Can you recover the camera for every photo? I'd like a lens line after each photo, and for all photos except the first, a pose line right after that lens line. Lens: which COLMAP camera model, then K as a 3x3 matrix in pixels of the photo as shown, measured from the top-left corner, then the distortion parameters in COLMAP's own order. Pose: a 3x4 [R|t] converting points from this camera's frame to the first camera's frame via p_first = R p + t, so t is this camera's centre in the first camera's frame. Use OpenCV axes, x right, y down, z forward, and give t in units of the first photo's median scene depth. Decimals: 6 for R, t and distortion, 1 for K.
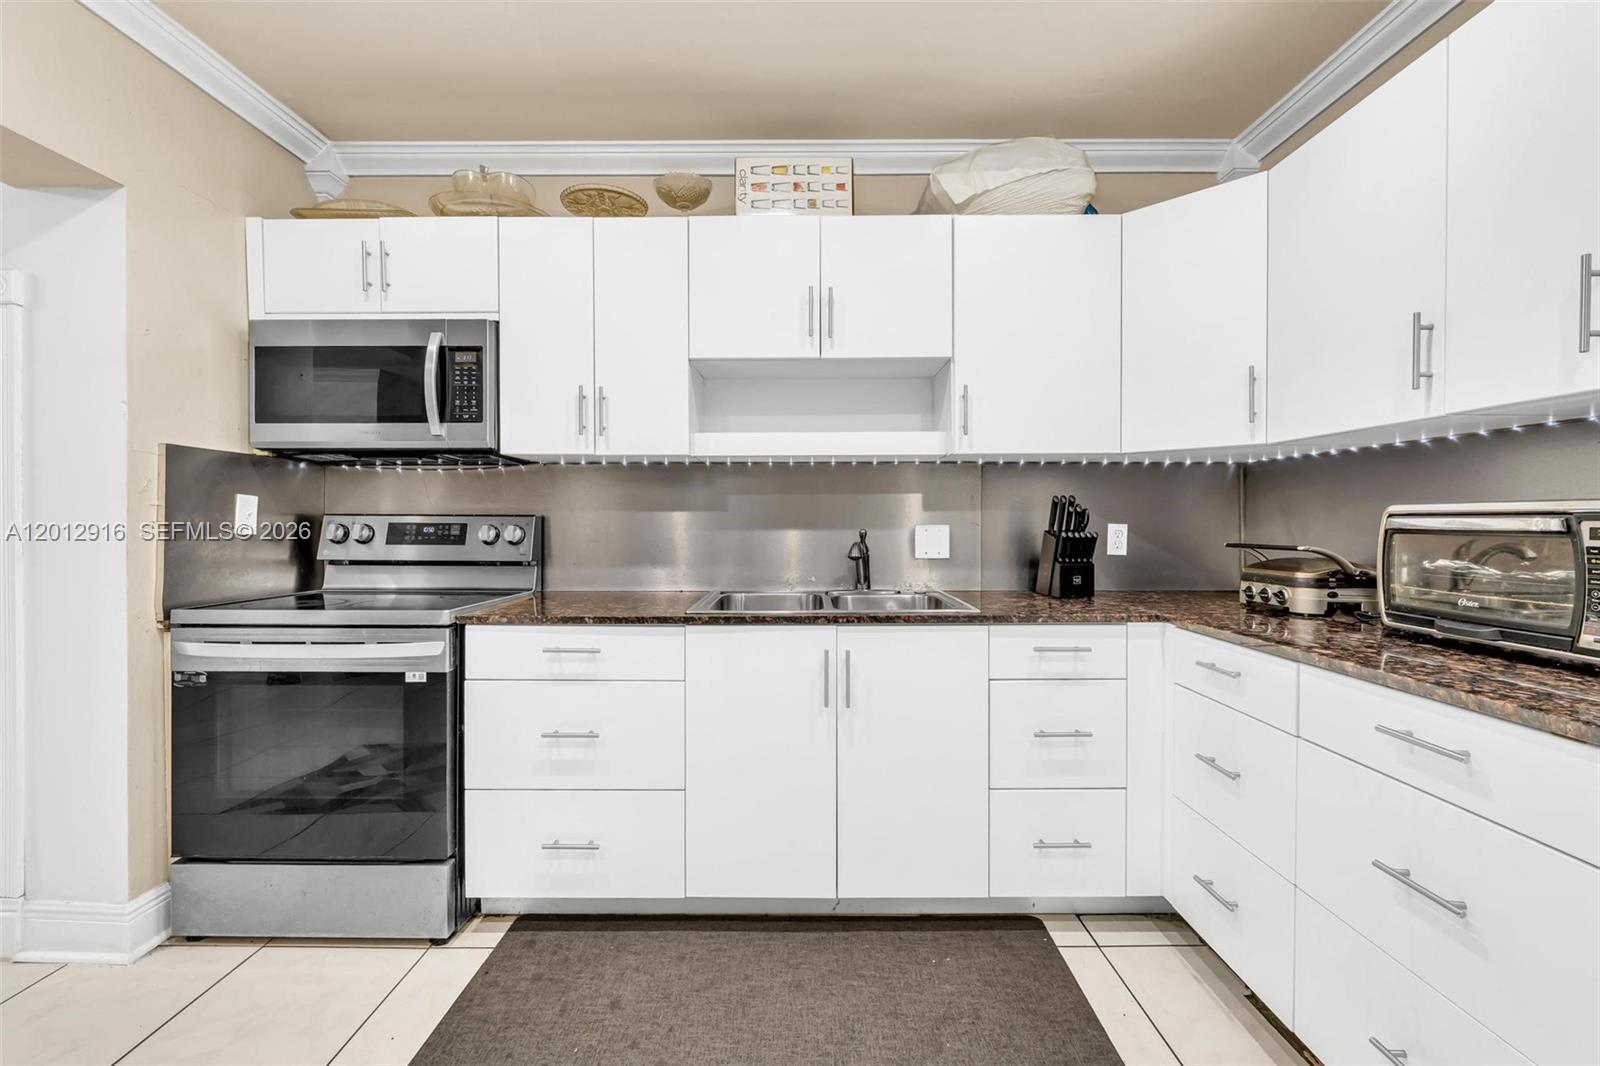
lens RADIAL K [[682.8, 0, 798.0], [0, 682.8, 526.5], [0, 0, 1]] dist [-0.007865, -0.000990]
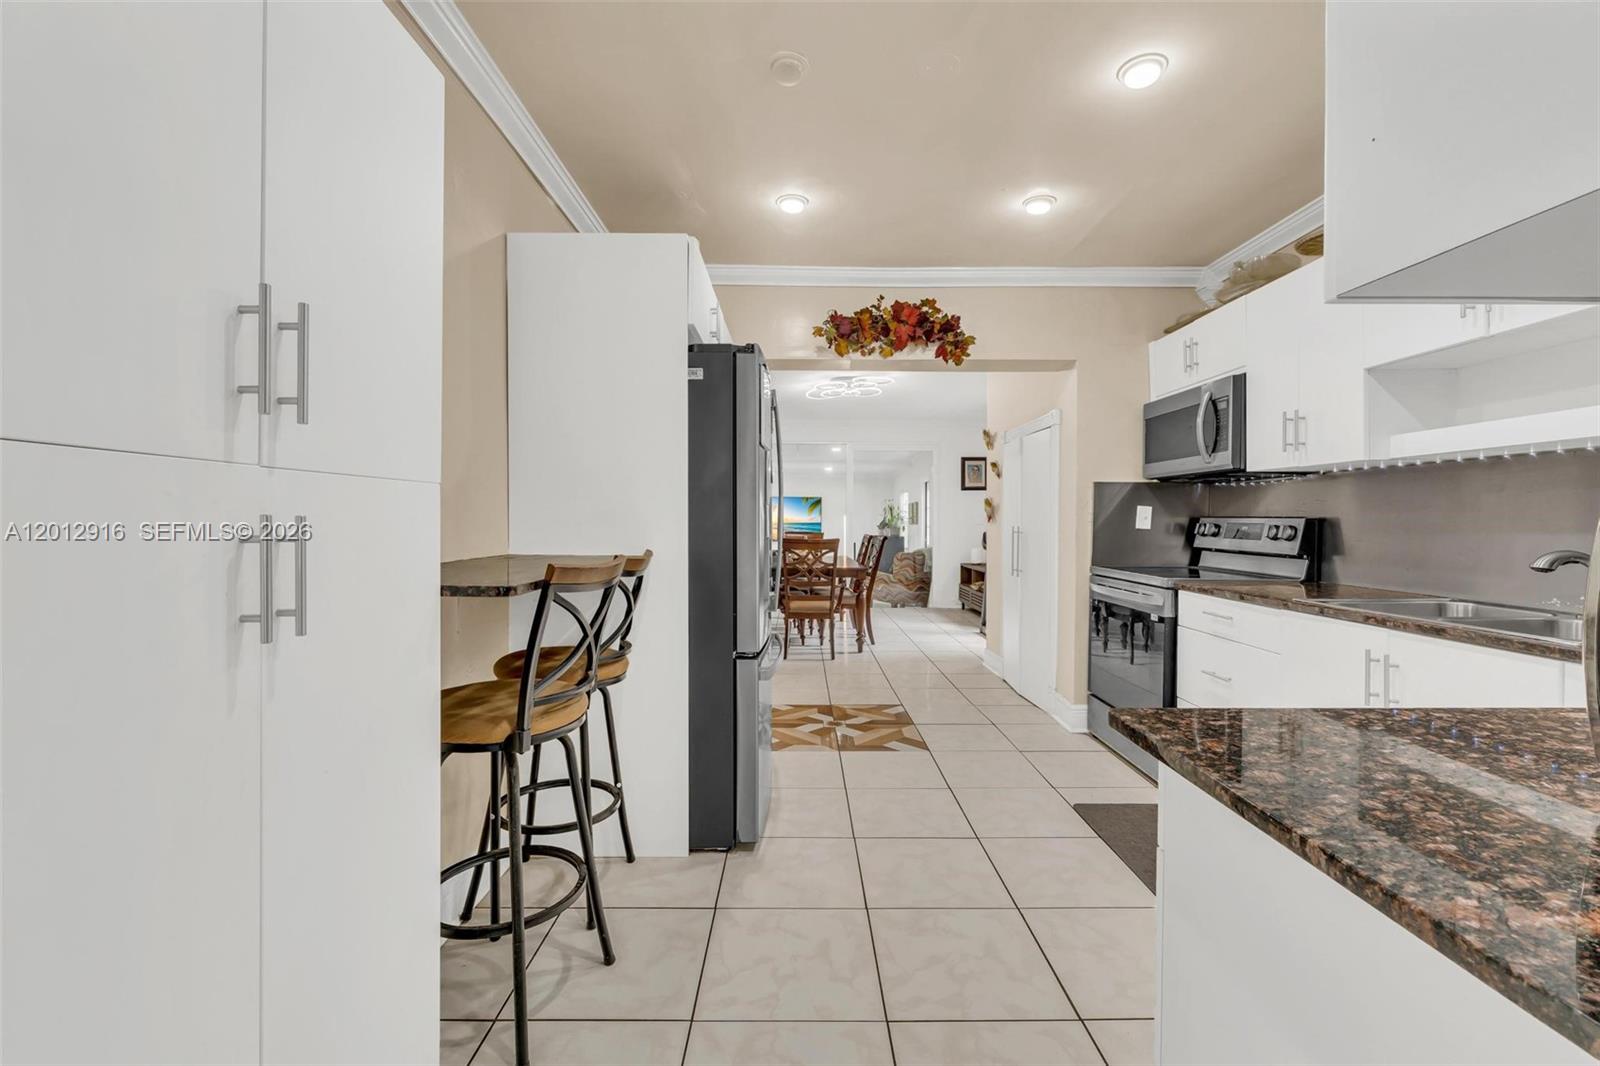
lens RADIAL K [[682.8, 0, 807.0], [0, 682.8, 517.6], [0, 0, 1]] dist [-0.007865, -0.000990]
pose [[0.027668, -0.001614, -0.999616, 0.871804], [-0.006752, 0.999976, -0.001801, -0.008446], [0.999594, 0.006799, 0.027656, 0.096688]]
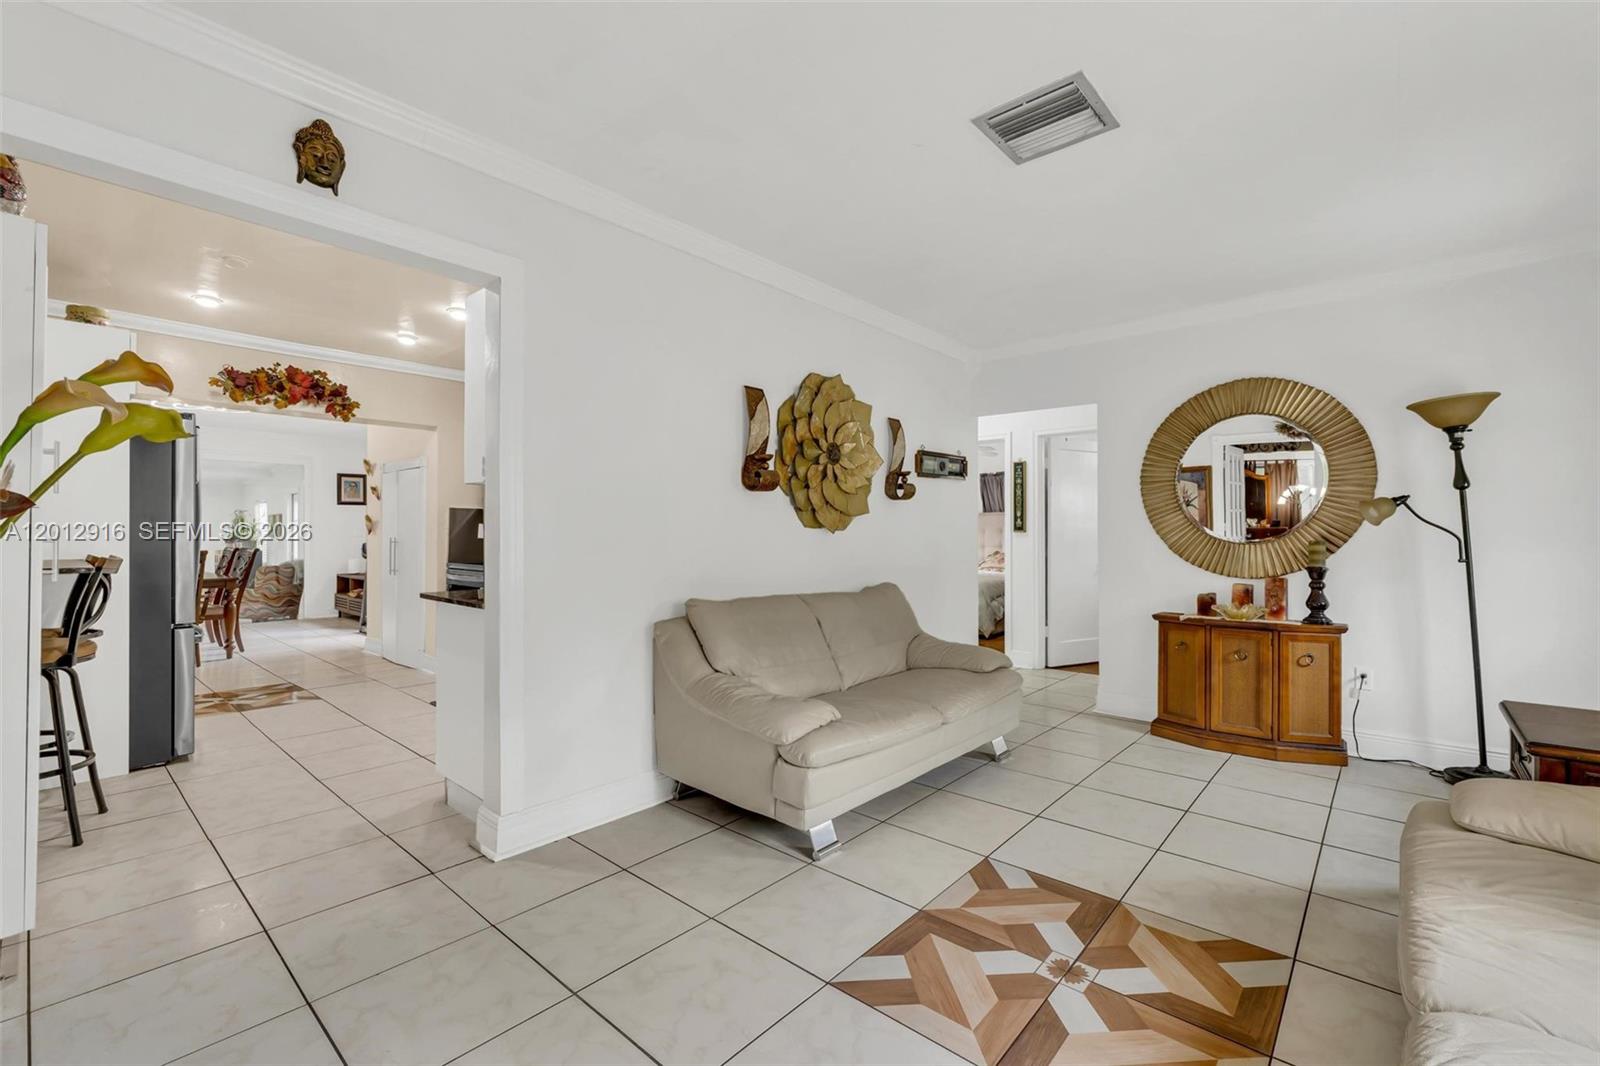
lens RADIAL K [[682.8, 0, 814.4], [0, 682.8, 534.0], [0, 0, 1]] dist [-0.007865, -0.000990]
pose [[0.766060, 0.003205, -0.642761, 1.914763], [-0.005034, 0.999987, -0.001013, -0.010037], [0.642749, 0.004012, 0.766066, -0.232107]]
